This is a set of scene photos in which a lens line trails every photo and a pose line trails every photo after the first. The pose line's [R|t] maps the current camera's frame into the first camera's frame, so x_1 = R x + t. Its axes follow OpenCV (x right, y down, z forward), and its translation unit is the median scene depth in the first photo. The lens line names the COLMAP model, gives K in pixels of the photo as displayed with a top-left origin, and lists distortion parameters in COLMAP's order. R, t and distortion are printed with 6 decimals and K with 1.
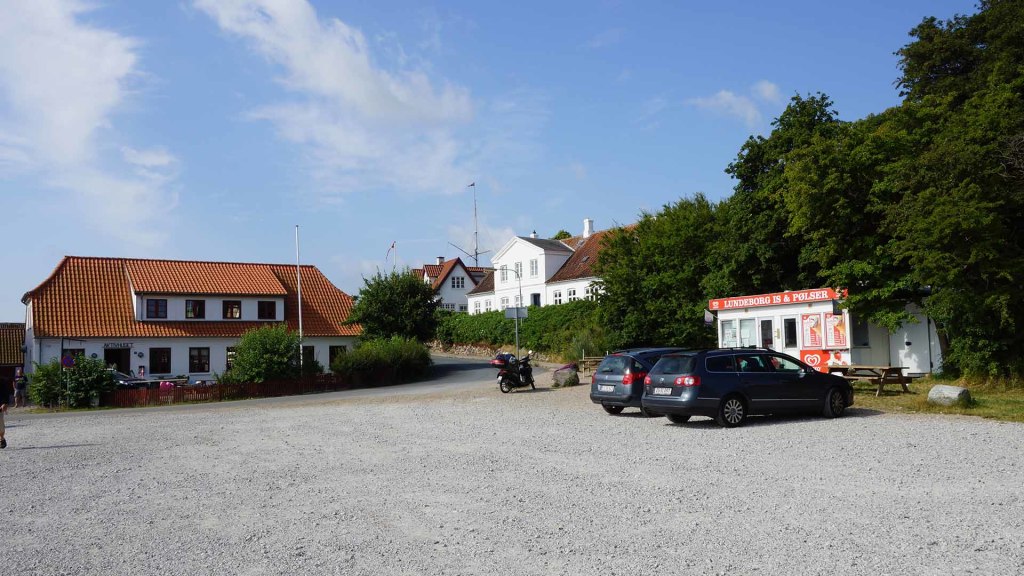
lens RADIAL K [[998.0, 0, 511.9], [0, 998.0, 288.2], [0, 0, 1]] dist [0.004913, 0.000000]
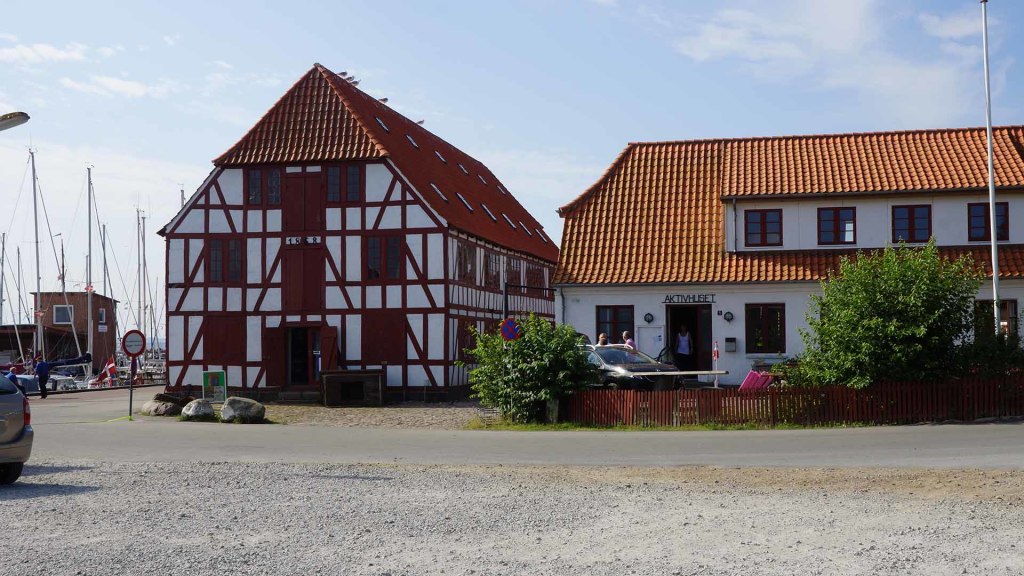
lens RADIAL K [[1211.7, 0, 513.6], [0, 1211.7, 291.3], [0, 0, 1]] dist [0.007119, 0.000000]
pose [[0.711437, -0.009323, -0.702688, -0.007660], [0.041355, 0.998735, 0.028619, 0.030286], [0.701532, -0.049420, 0.710923, 0.465366]]
